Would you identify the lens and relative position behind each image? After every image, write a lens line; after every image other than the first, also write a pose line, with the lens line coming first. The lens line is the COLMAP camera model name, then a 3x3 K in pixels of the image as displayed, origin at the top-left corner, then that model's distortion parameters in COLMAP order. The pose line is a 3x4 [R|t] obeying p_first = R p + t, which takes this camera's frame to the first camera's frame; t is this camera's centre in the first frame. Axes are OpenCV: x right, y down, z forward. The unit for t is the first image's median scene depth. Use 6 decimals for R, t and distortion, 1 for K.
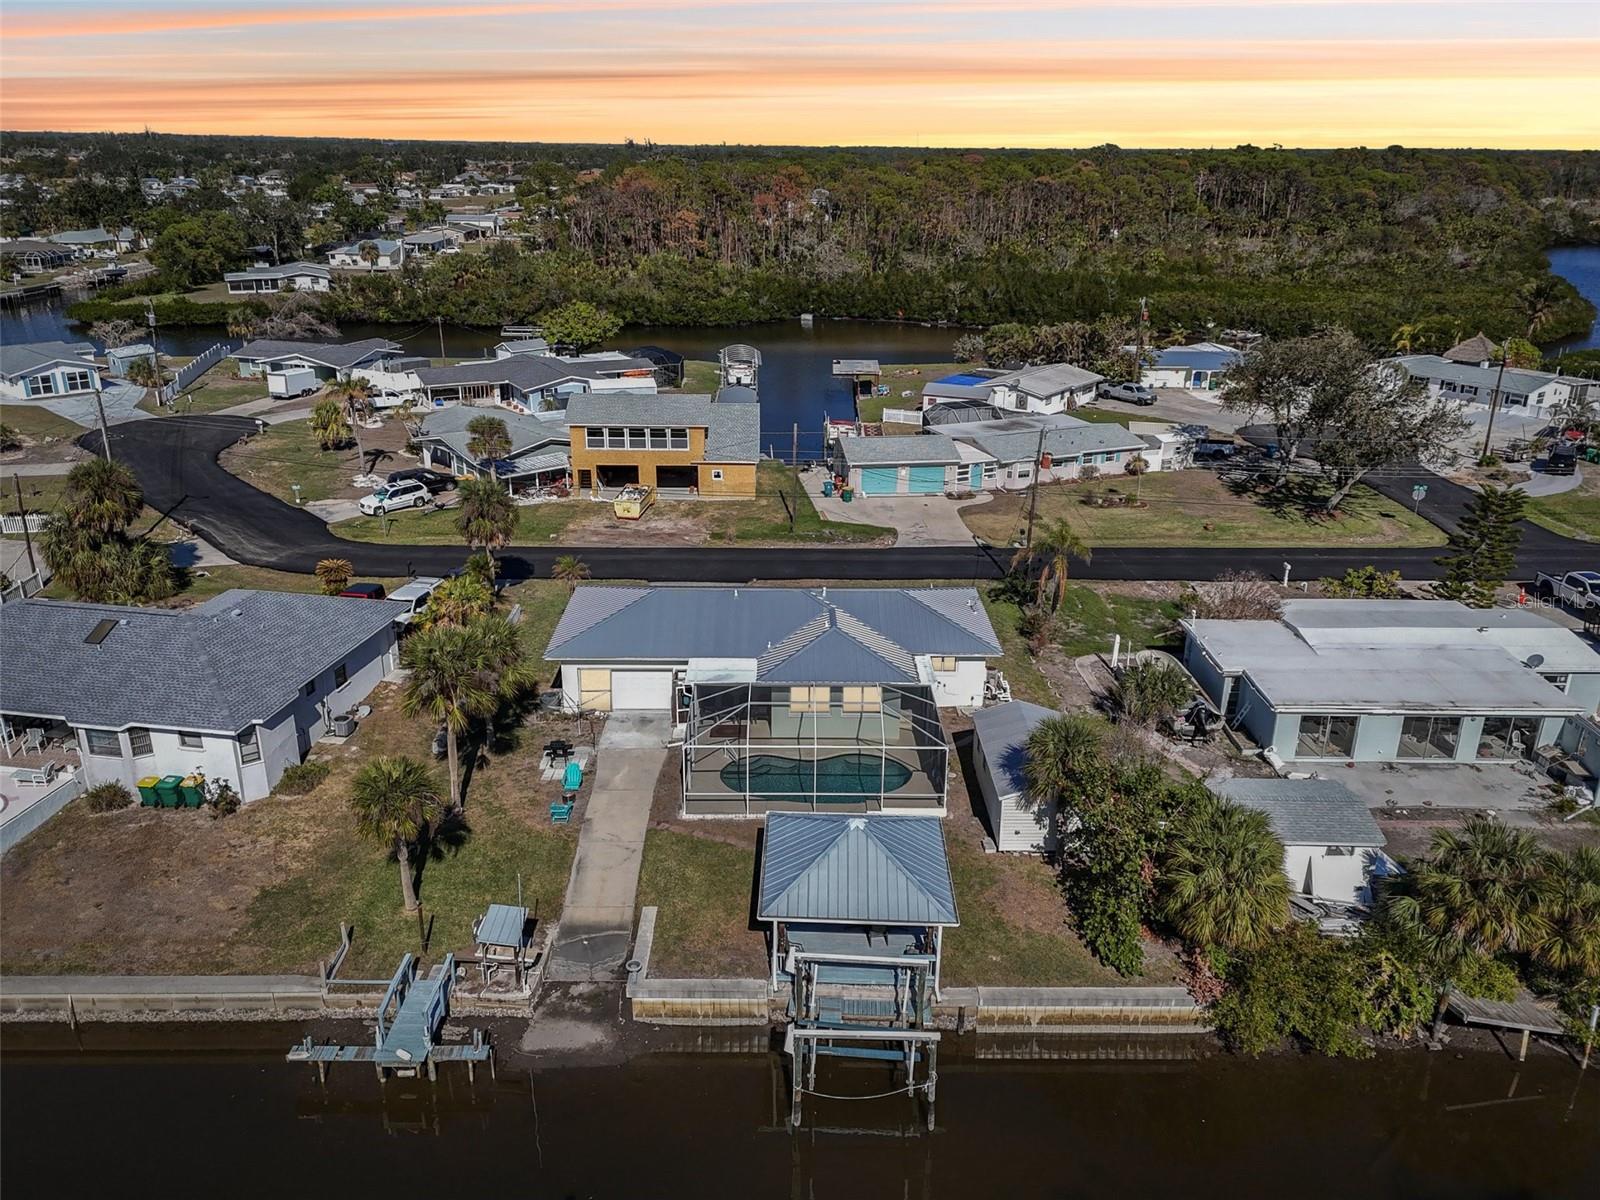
lens RADIAL K [[1155.0, 0, 800.0], [0, 1155.0, 600.0], [0, 0, 1]] dist [0.070493, -0.070149]
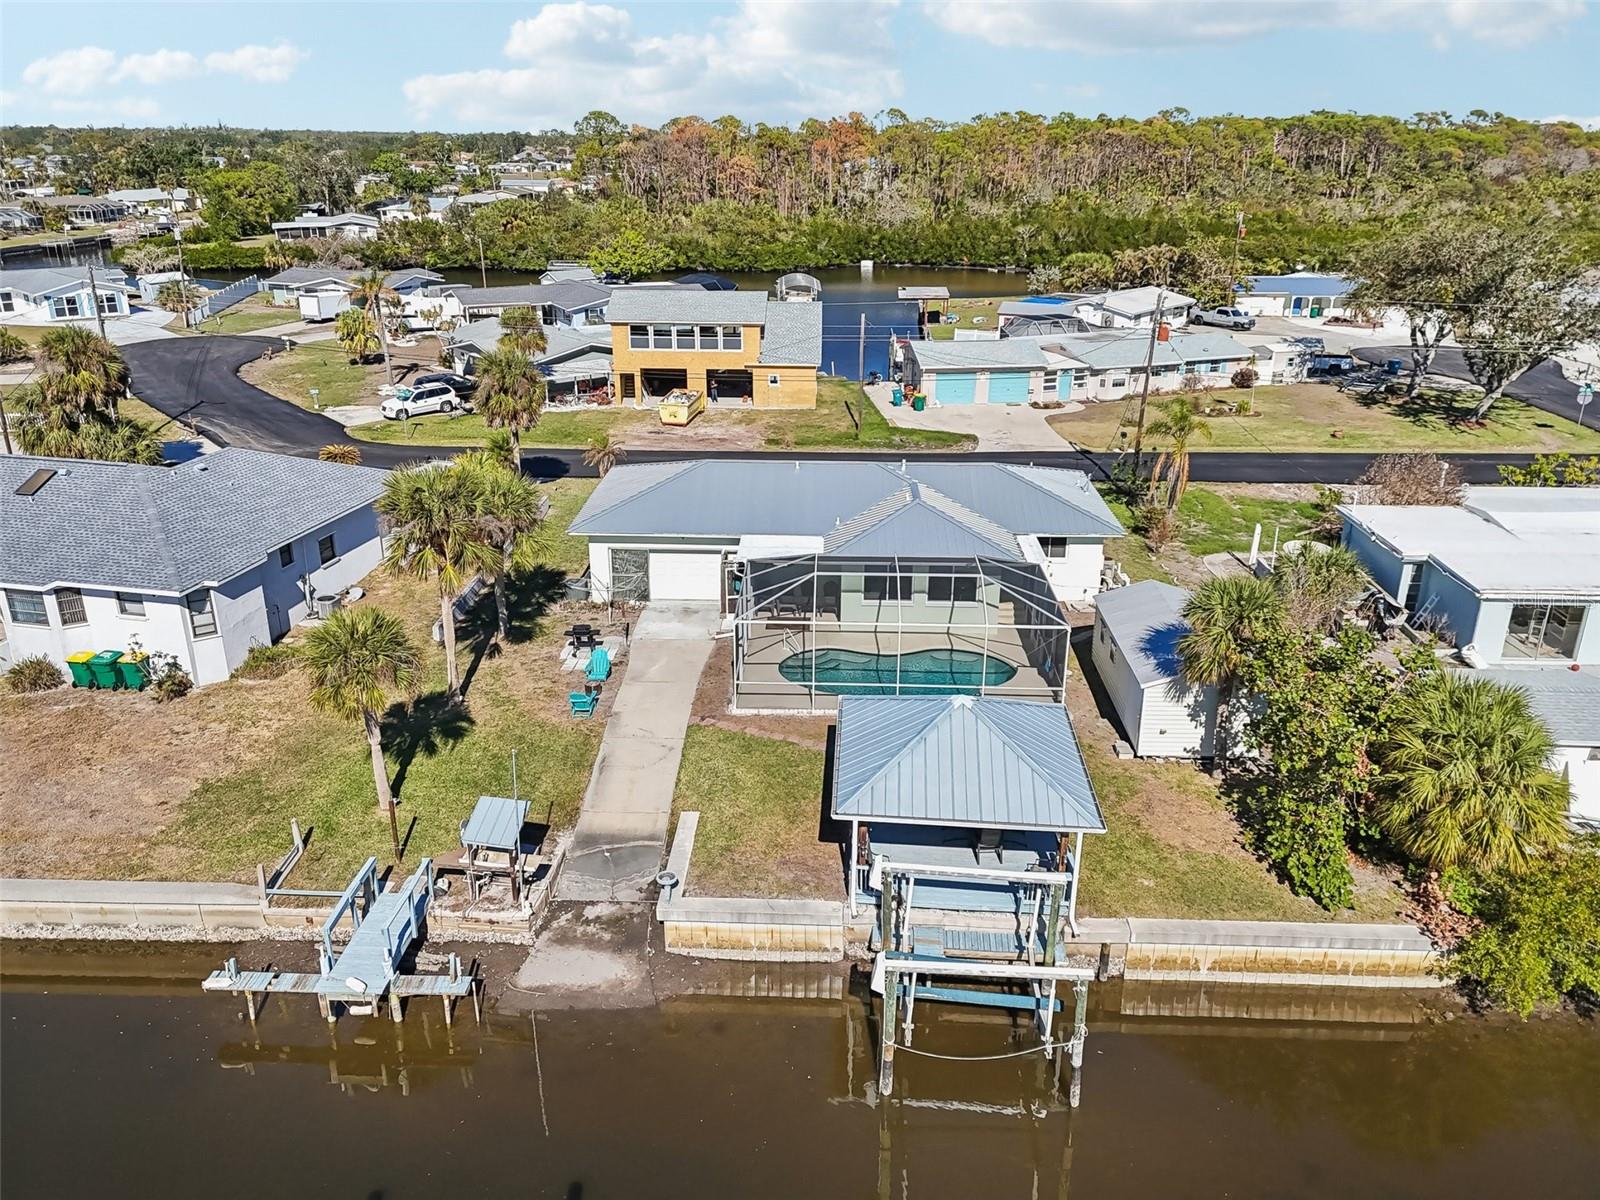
lens RADIAL K [[1155.0, 0, 800.0], [0, 1155.0, 600.0], [0, 0, 1]] dist [0.070493, -0.070149]
pose [[0.998934, 0.008572, -0.045368, -0.017185], [-0.007816, 0.999828, 0.016807, 0.087311], [0.045504, -0.016435, 0.998829, 0.185575]]
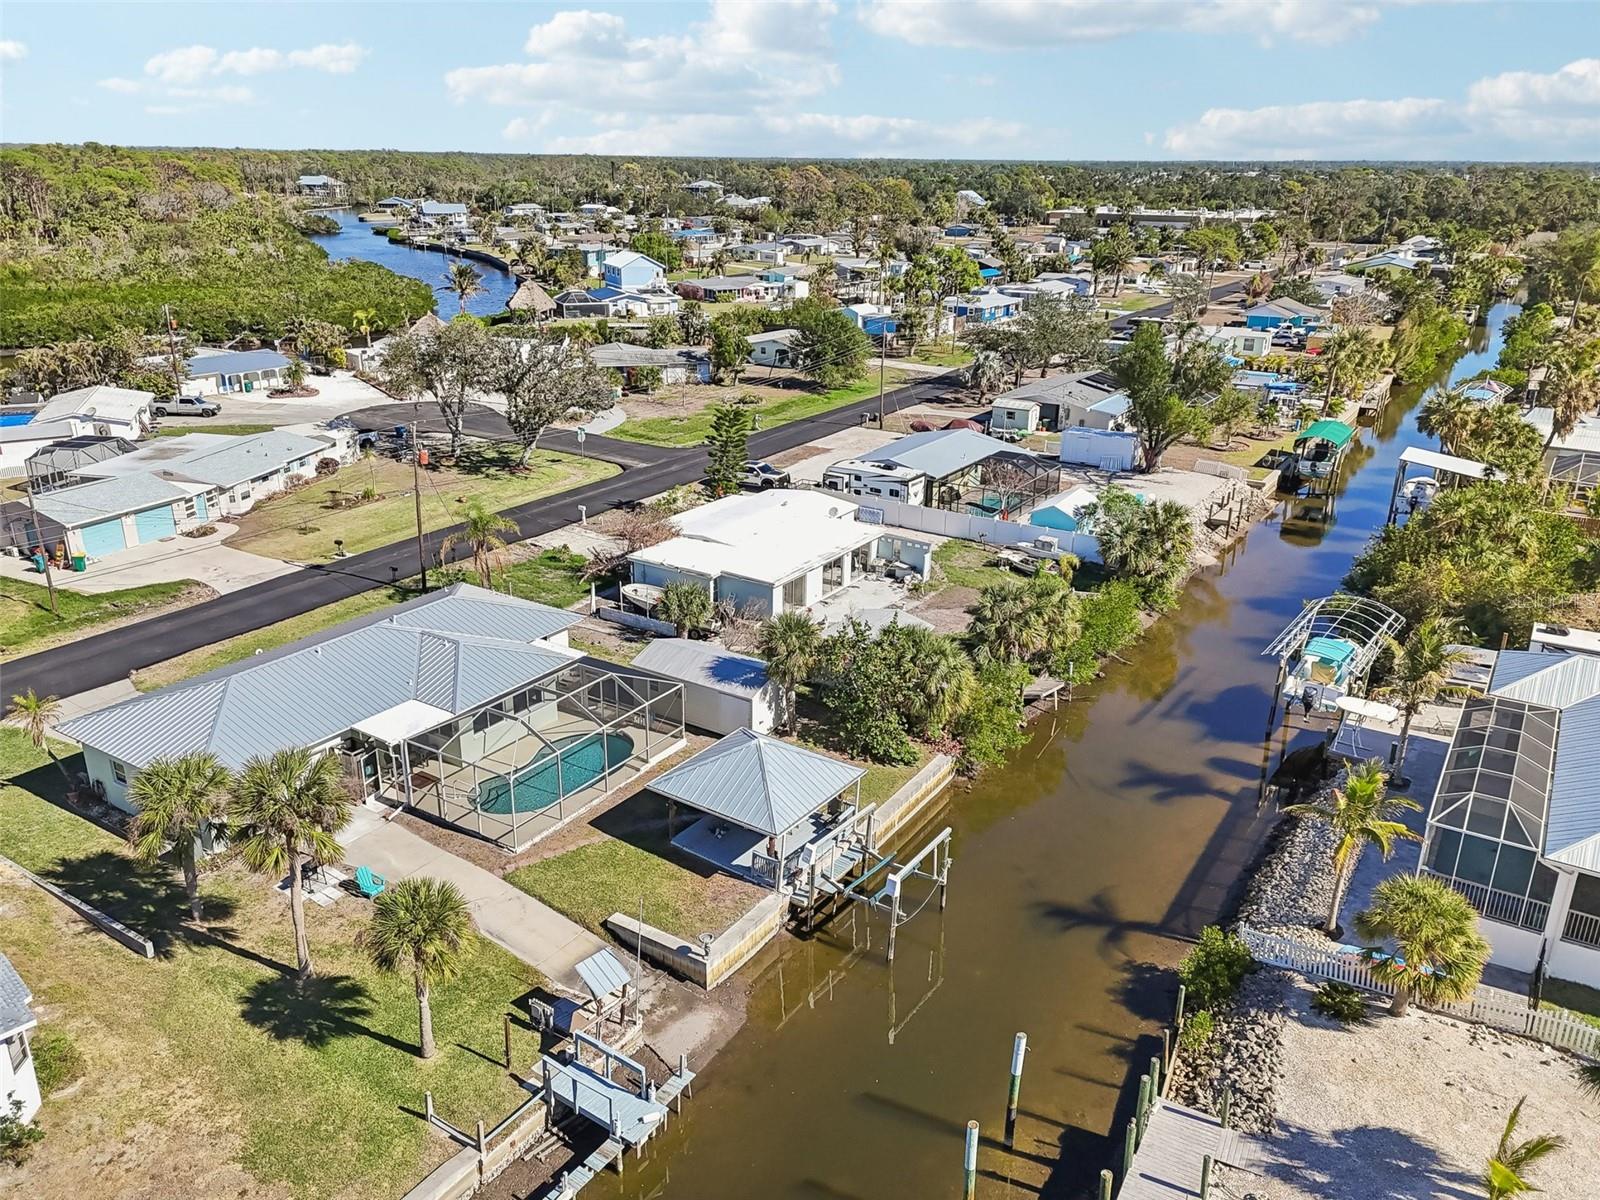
lens RADIAL K [[1137.2, 0, 800.0], [0, 1137.2, 600.0], [0, 0, 1]] dist [0.032165, -0.000439]
pose [[0.560620, -0.293691, 0.774242, -0.580077], [0.287367, 0.945888, 0.150722, -0.077185], [-0.776612, 0.137993, 0.614680, 0.184687]]
